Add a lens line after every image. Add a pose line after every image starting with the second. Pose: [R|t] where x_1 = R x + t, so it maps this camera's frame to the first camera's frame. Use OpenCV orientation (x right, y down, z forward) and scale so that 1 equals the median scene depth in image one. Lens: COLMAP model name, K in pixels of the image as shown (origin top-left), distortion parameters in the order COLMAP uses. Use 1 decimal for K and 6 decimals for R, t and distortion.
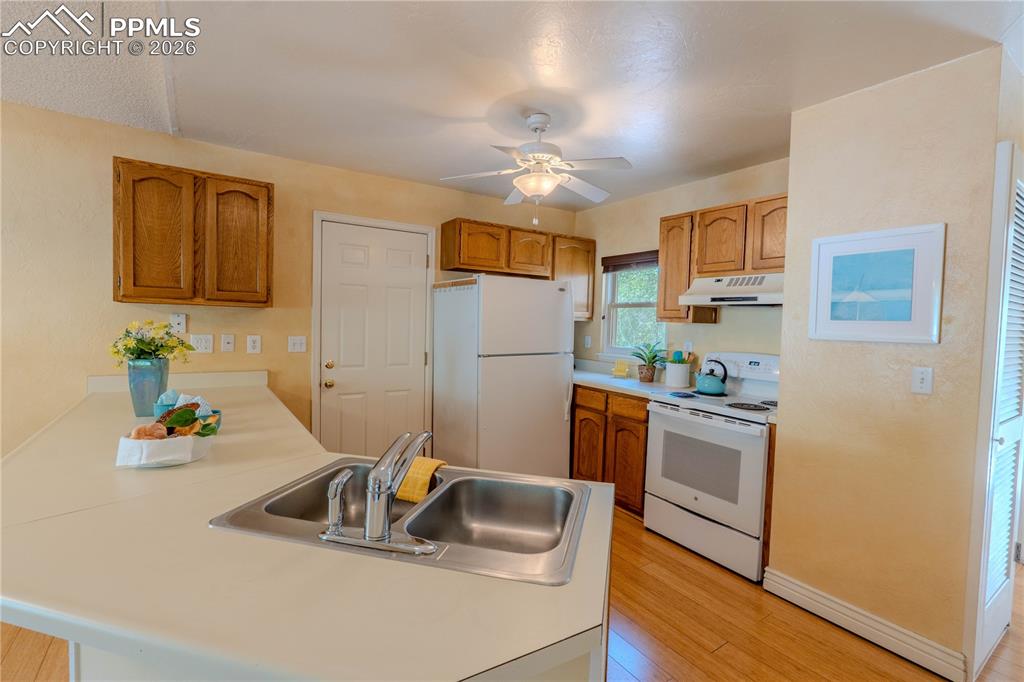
lens RADIAL K [[463.2, 0, 512.2], [0, 463.2, 339.2], [0, 0, 1]] dist [-0.012506, 0.001481]
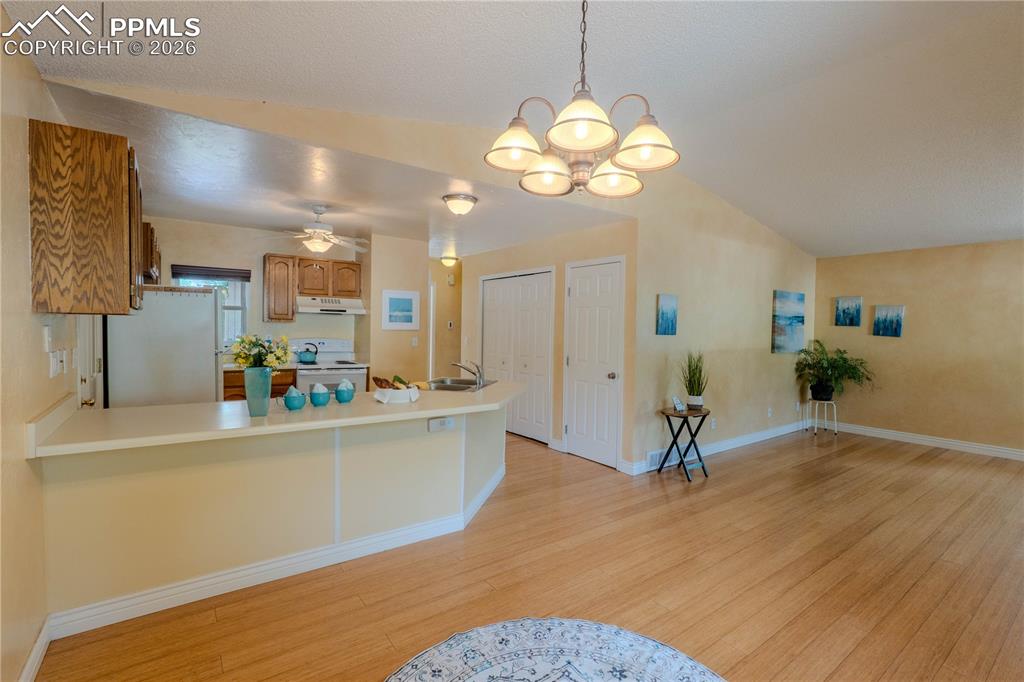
lens RADIAL K [[463.2, 0, 512.2], [0, 463.2, 339.2], [0, 0, 1]] dist [-0.012506, 0.001481]
pose [[-0.029542, -0.056677, 0.997955, -1.481812], [0.019299, 0.998173, 0.057261, -0.061773], [-0.999377, 0.020951, -0.028394, 0.290889]]
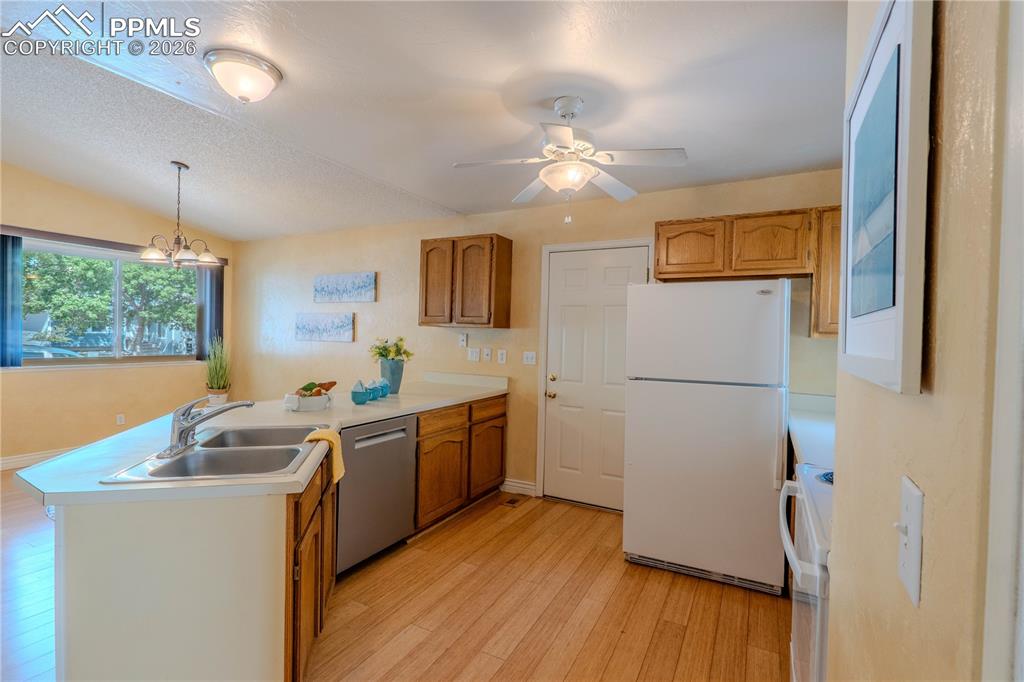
lens RADIAL K [[463.2, 0, 512.2], [0, 463.2, 339.2], [0, 0, 1]] dist [-0.012506, 0.001481]
pose [[0.467004, -0.004780, -0.884242, 0.671812], [-0.046110, 0.998493, -0.029750, -0.000420], [0.883052, 0.054666, 0.466080, 0.452013]]
